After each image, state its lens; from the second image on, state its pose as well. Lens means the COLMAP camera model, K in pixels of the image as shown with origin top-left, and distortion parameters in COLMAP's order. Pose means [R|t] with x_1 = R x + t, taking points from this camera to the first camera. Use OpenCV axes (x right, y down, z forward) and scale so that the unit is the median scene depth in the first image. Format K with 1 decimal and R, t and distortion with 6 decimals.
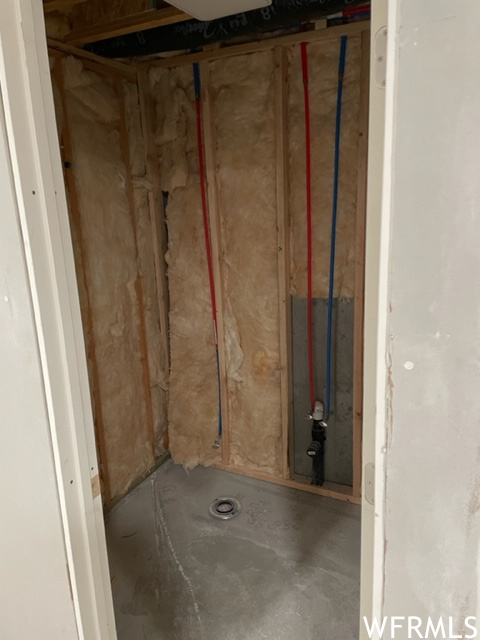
lens RADIAL K [[484.0, 0, 253.7], [0, 484.0, 320.4], [0, 0, 1]] dist [0.096436, -0.117274]
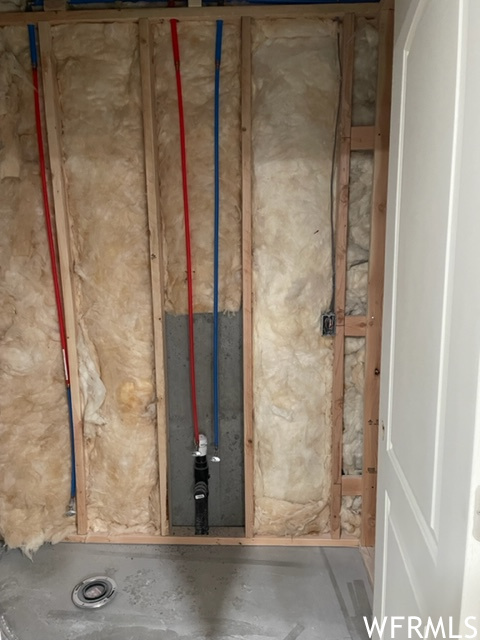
lens RADIAL K [[484.0, 0, 253.7], [0, 484.0, 320.4], [0, 0, 1]] dist [0.096436, -0.117274]
pose [[0.914171, -0.046088, 0.402699, -0.127747], [0.075537, 0.995481, -0.057546, 0.023585], [-0.398227, 0.083026, 0.913522, 0.165255]]
